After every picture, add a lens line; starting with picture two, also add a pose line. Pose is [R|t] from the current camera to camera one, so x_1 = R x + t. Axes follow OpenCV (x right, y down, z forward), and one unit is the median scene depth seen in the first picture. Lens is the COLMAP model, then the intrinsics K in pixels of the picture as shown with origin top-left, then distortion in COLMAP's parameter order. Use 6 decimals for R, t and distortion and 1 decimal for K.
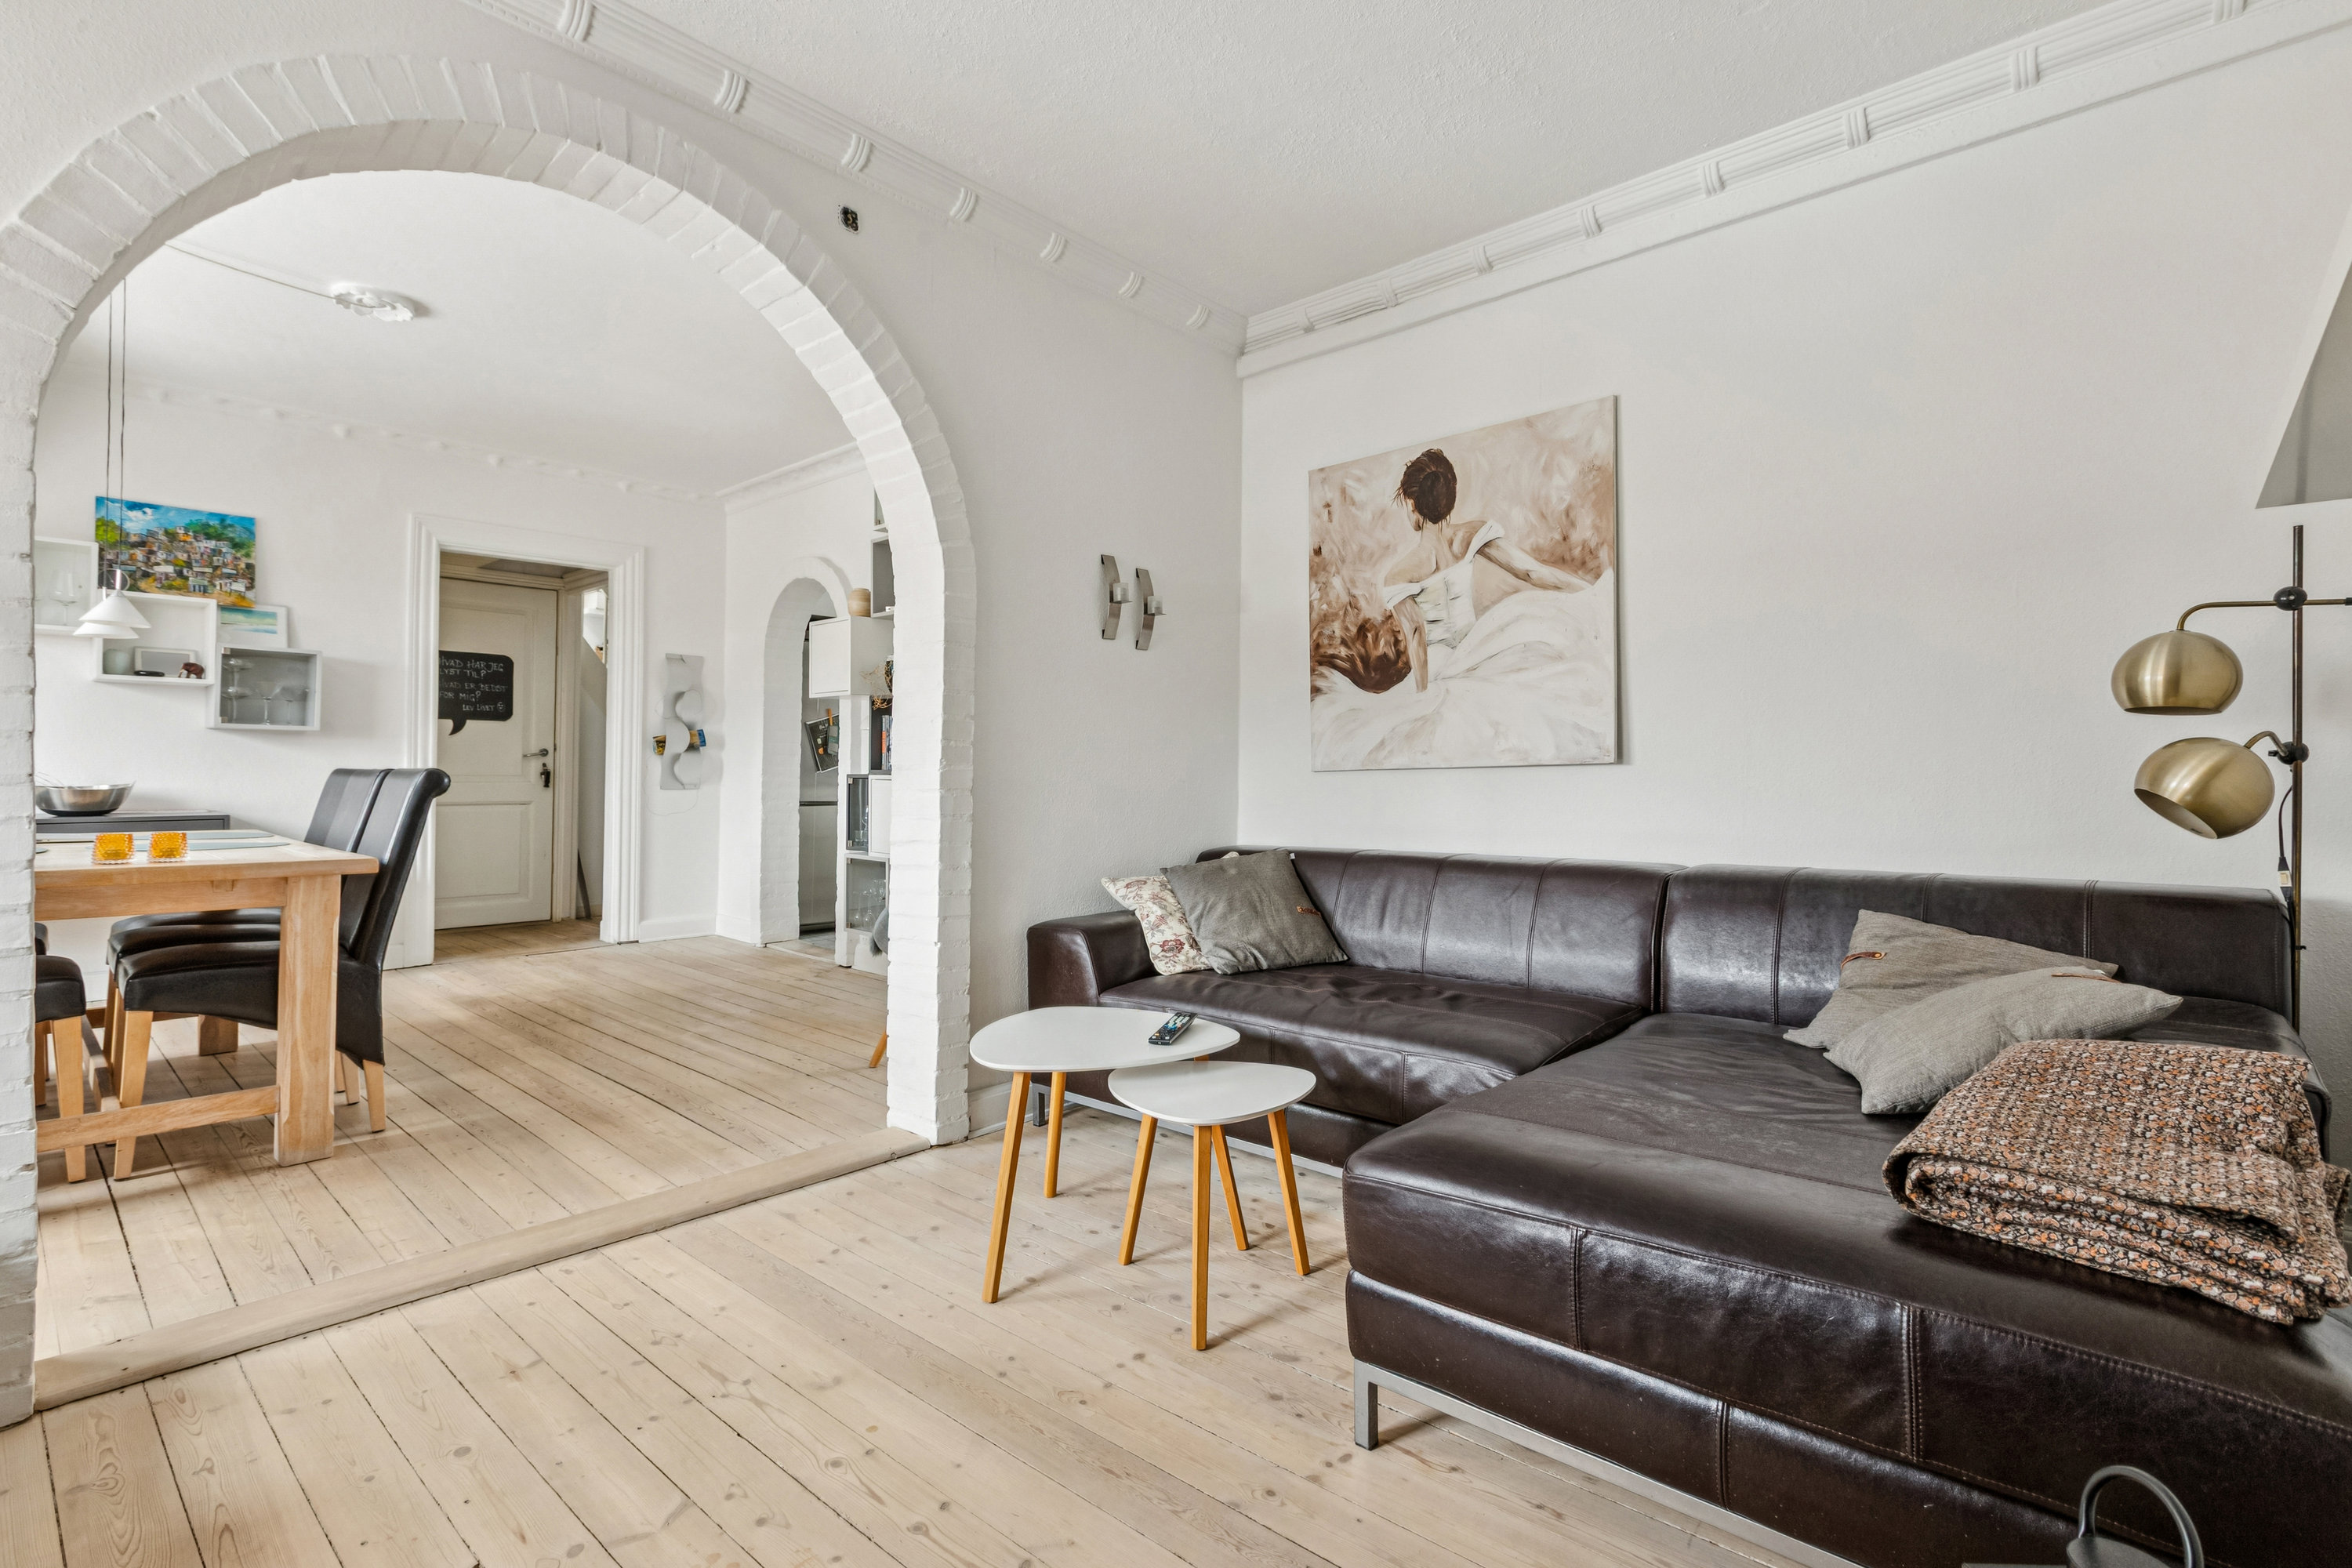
lens RADIAL K [[1063.6, 0, 1192.3], [0, 1063.6, 754.6], [0, 0, 1]] dist [-0.004054, -0.000082]
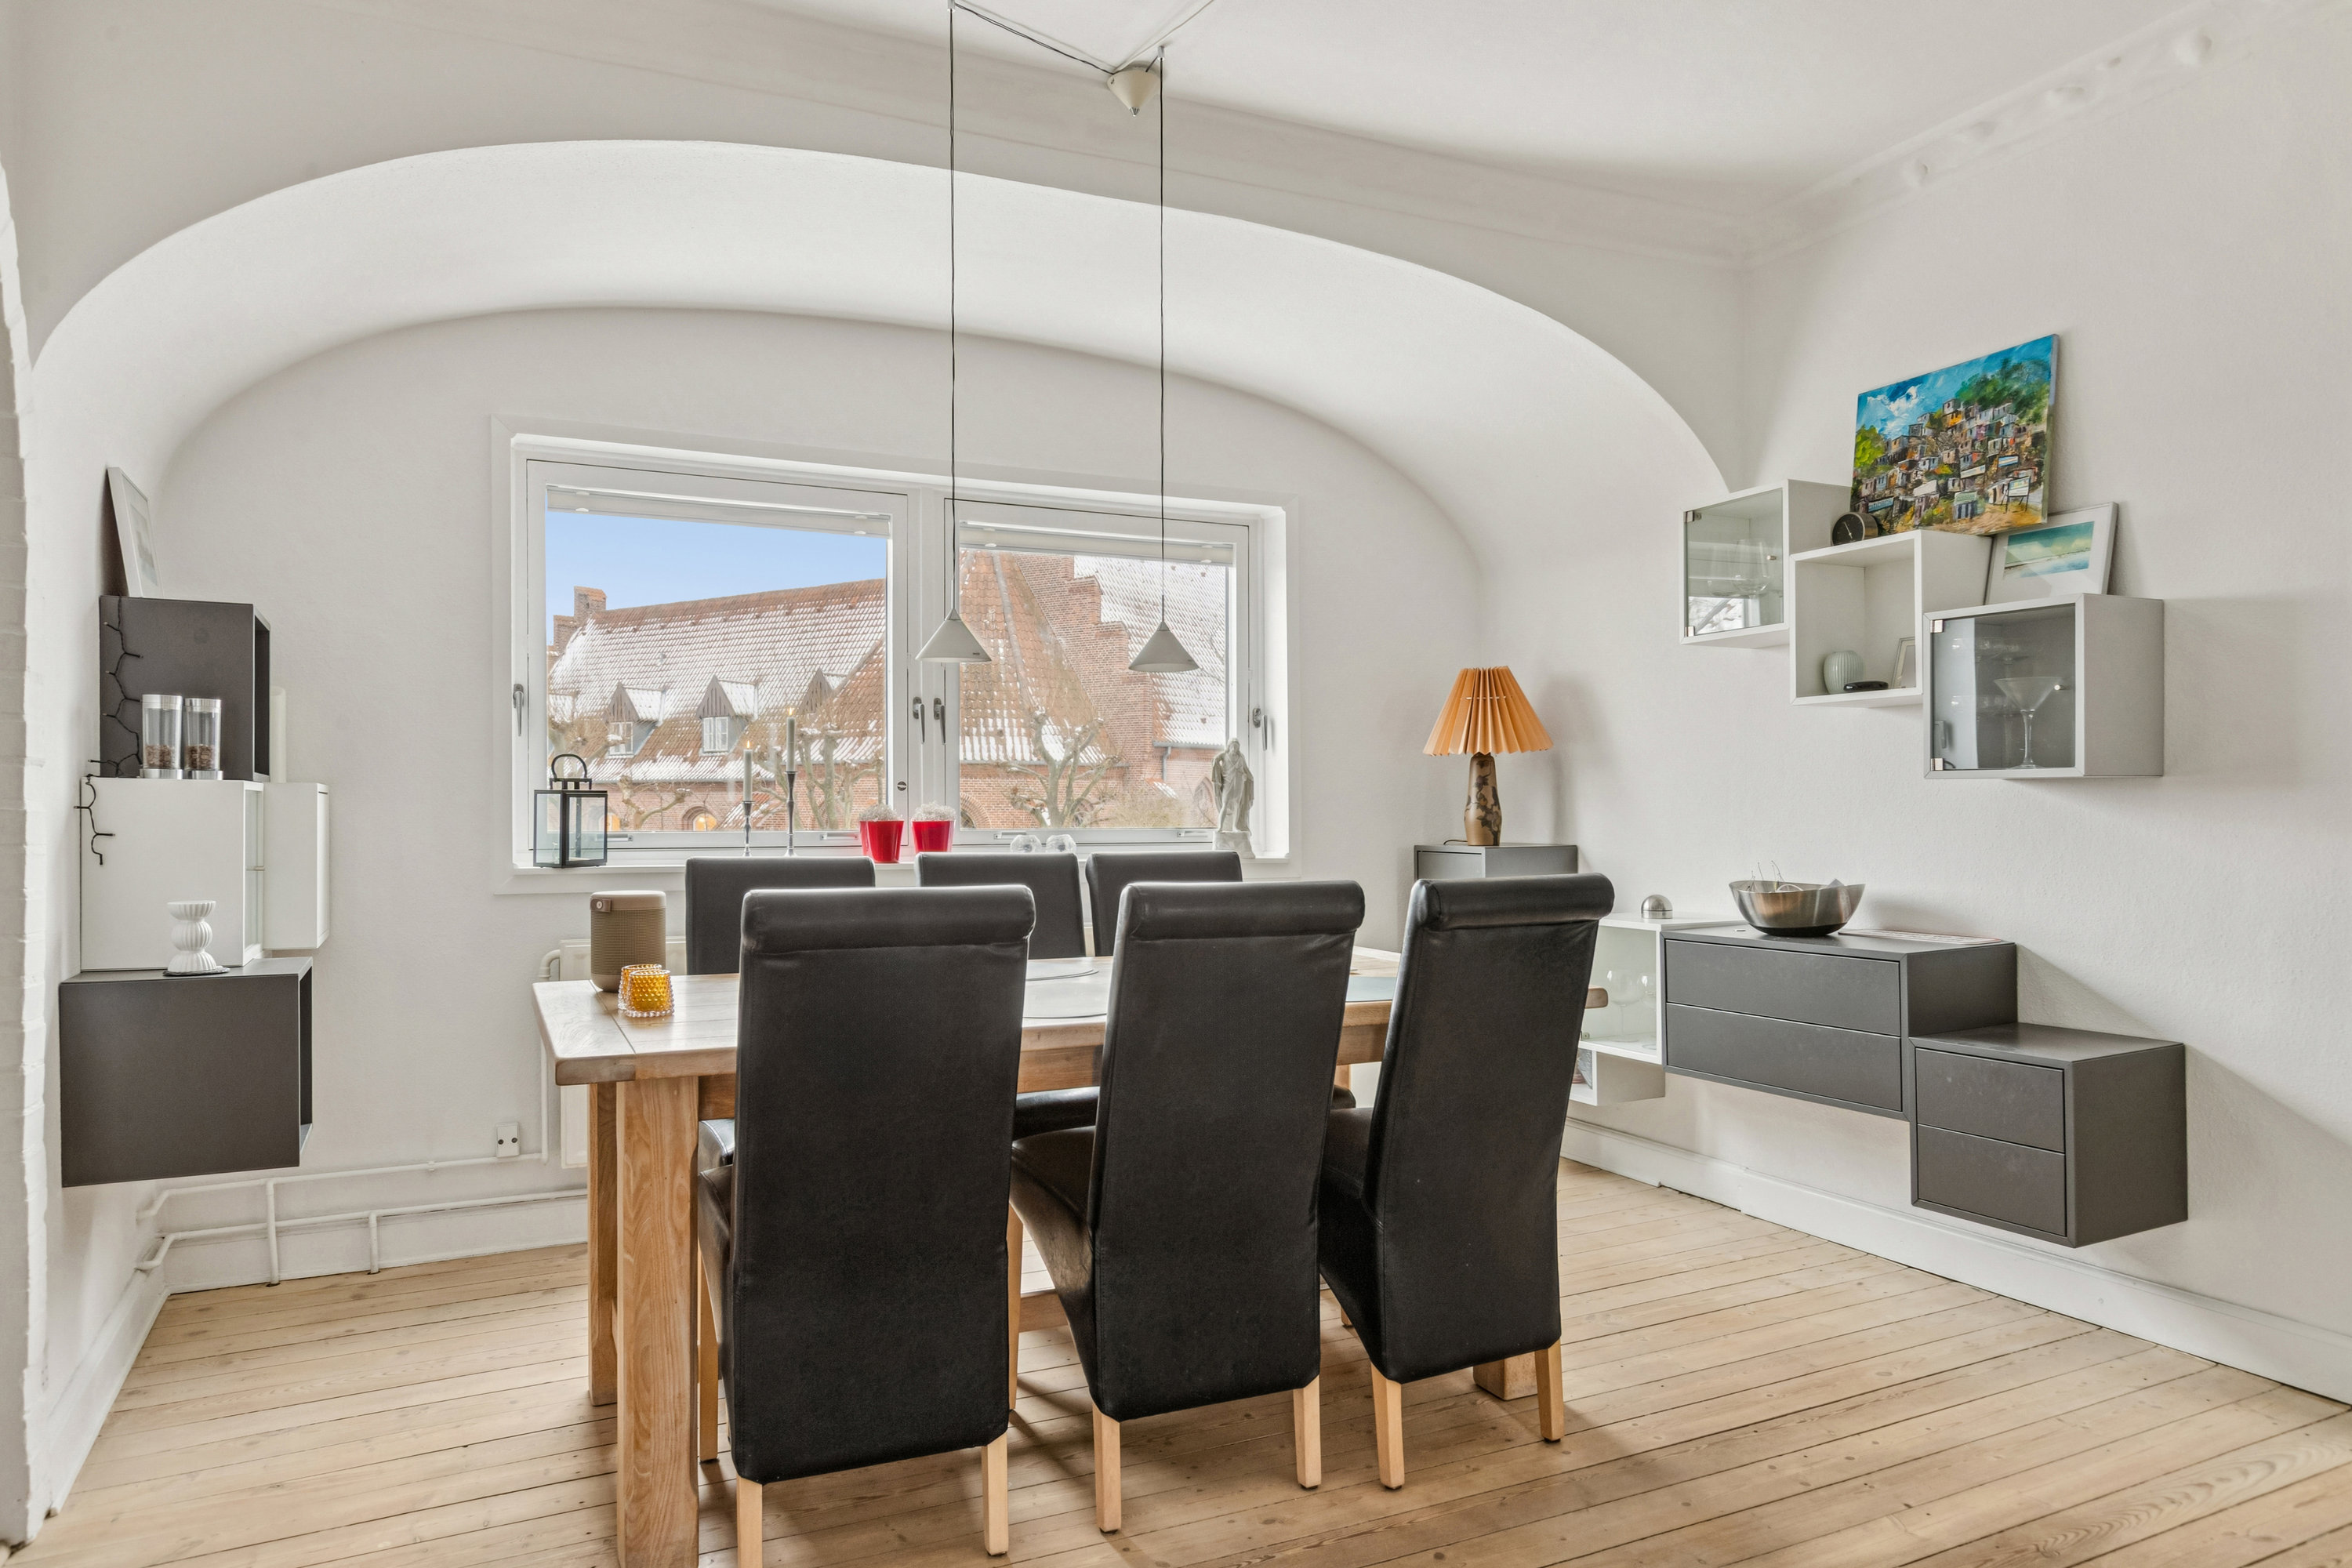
lens RADIAL K [[1483.5, 0, 1183.3], [0, 1483.5, 812.4], [0, 0, 1]] dist [-0.023807, 0.007094]
pose [[-0.397145, -0.001766, -0.917754, -0.123928], [0.016577, 0.999821, -0.009098, -0.009112], [0.917606, -0.018827, -0.397045, 0.914191]]
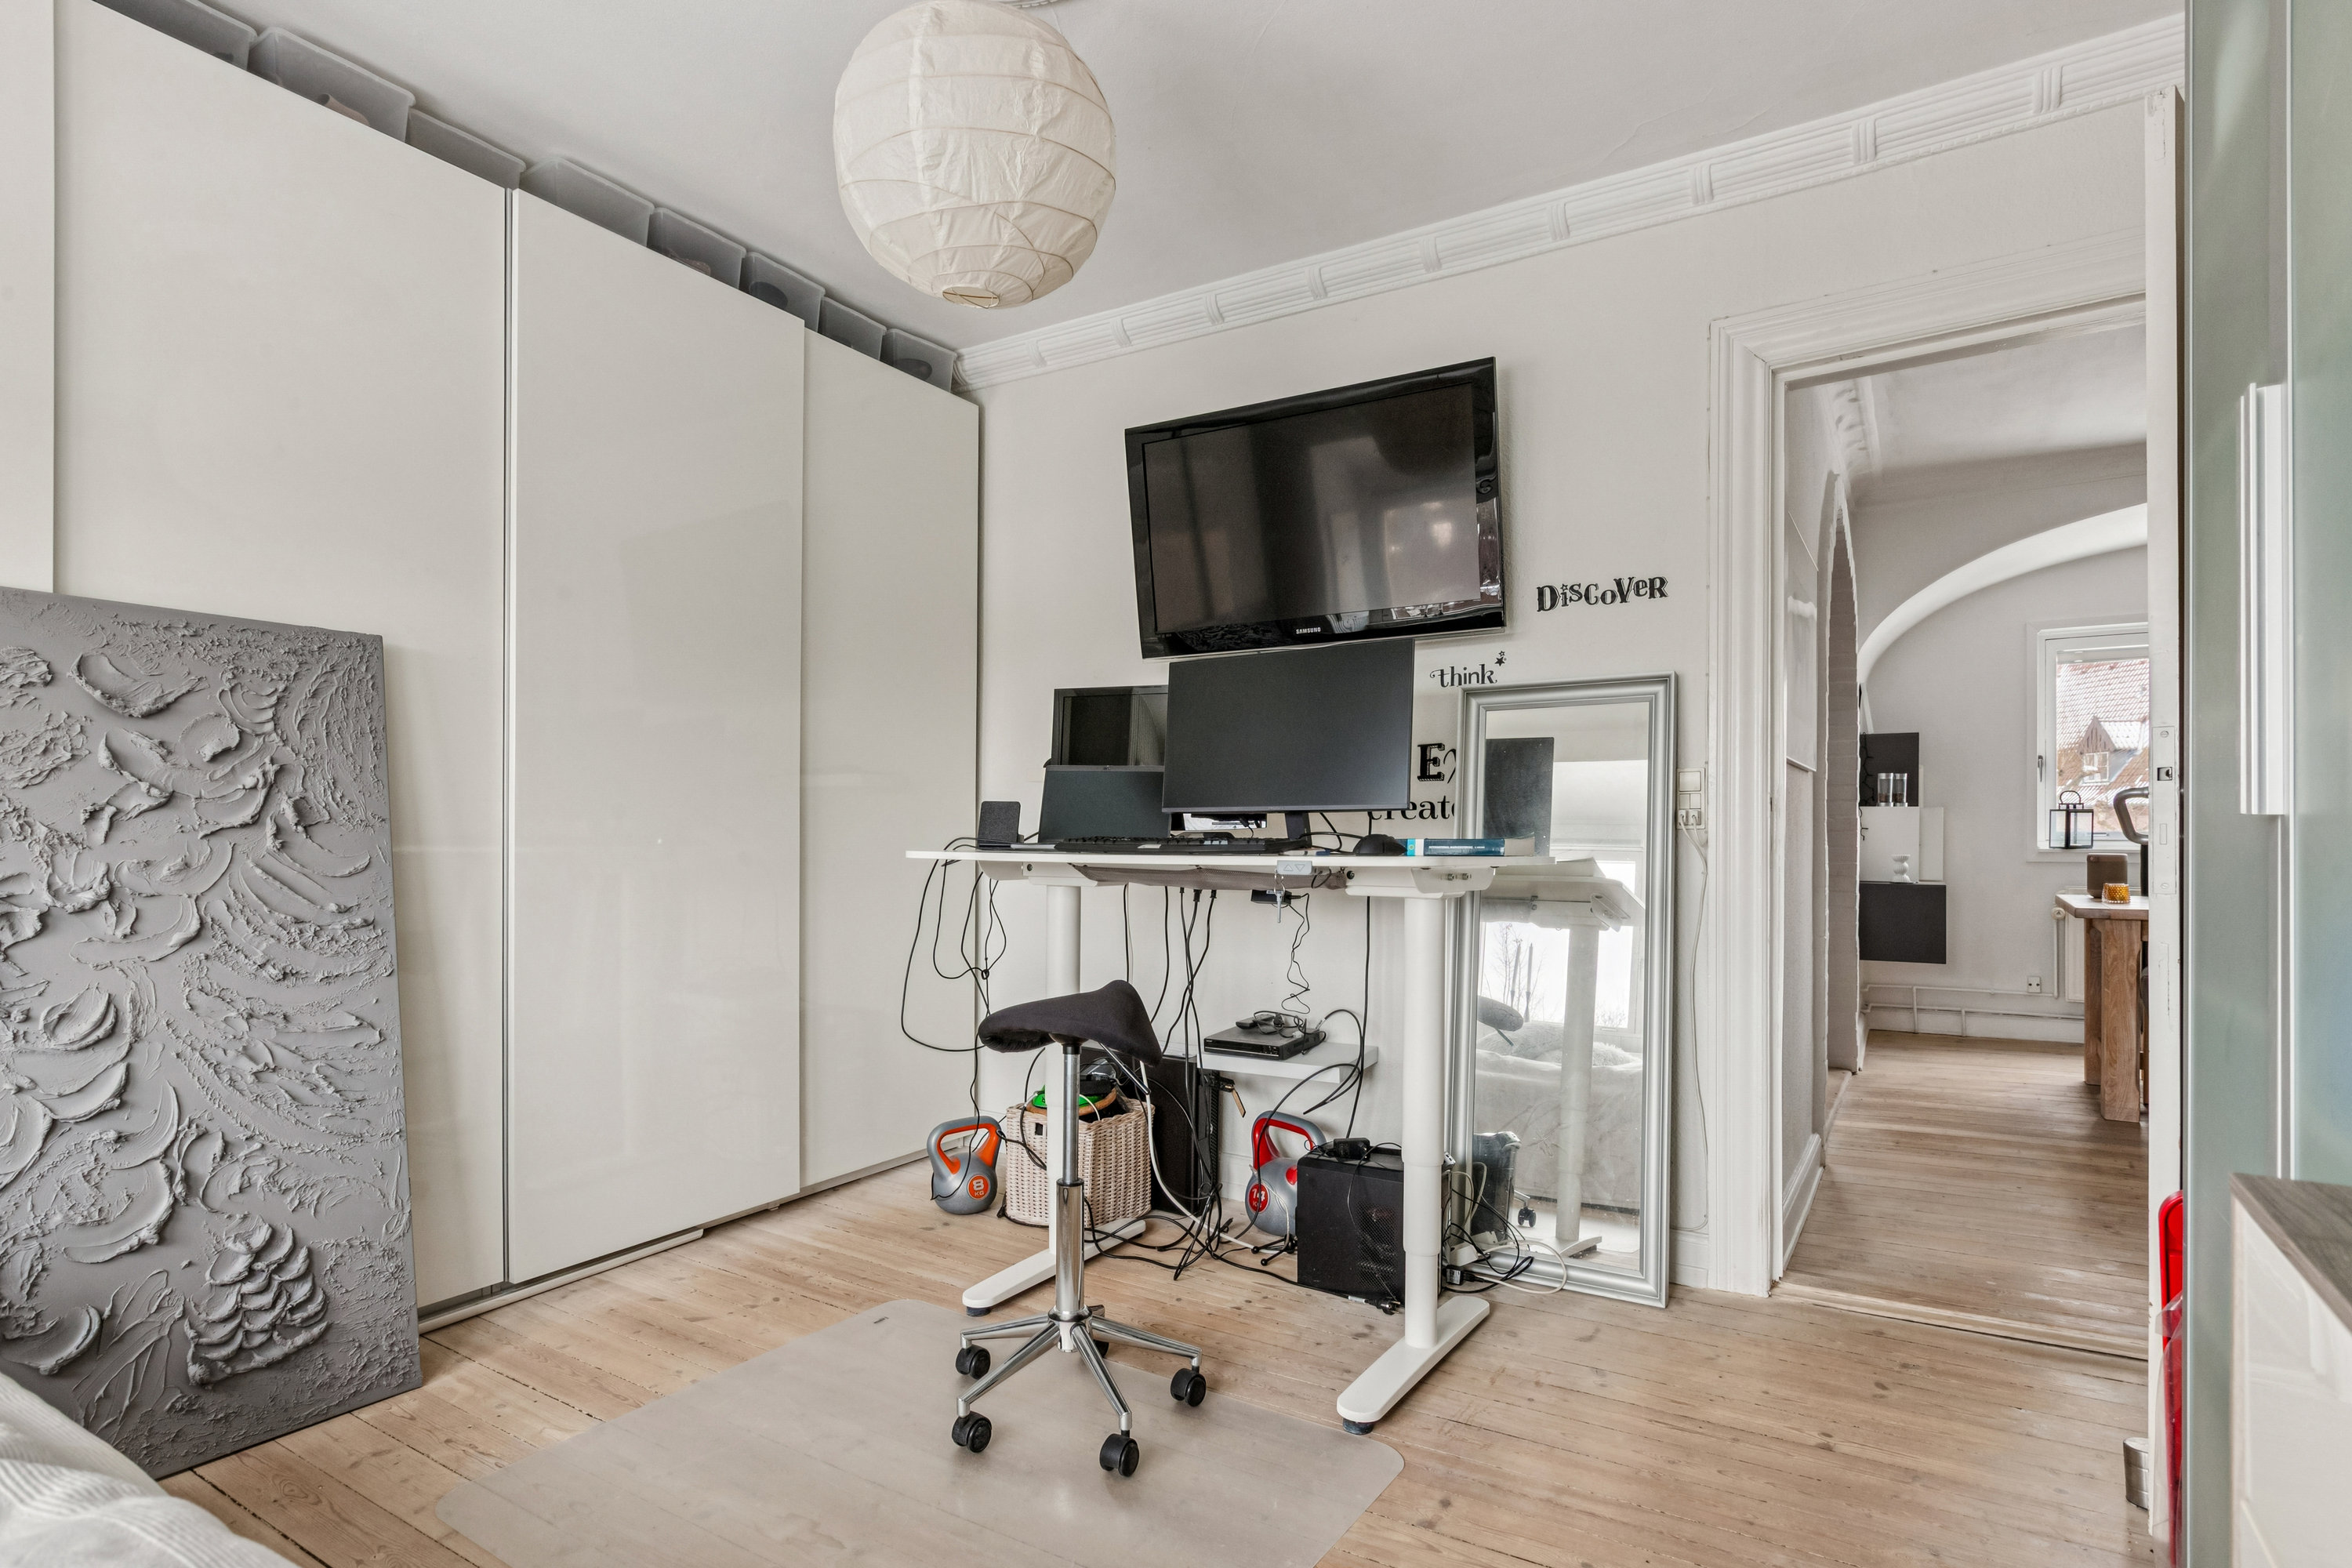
lens RADIAL K [[1180.2, 0, 1179.9], [0, 1180.2, 836.0], [0, 0, 1]] dist [-0.001231, 0.001194]
pose [[-0.990266, -0.003795, -0.139138, 0.381231], [-0.001594, 0.999872, -0.015927, 0.015917], [0.139181, -0.015551, -0.990145, 1.396460]]
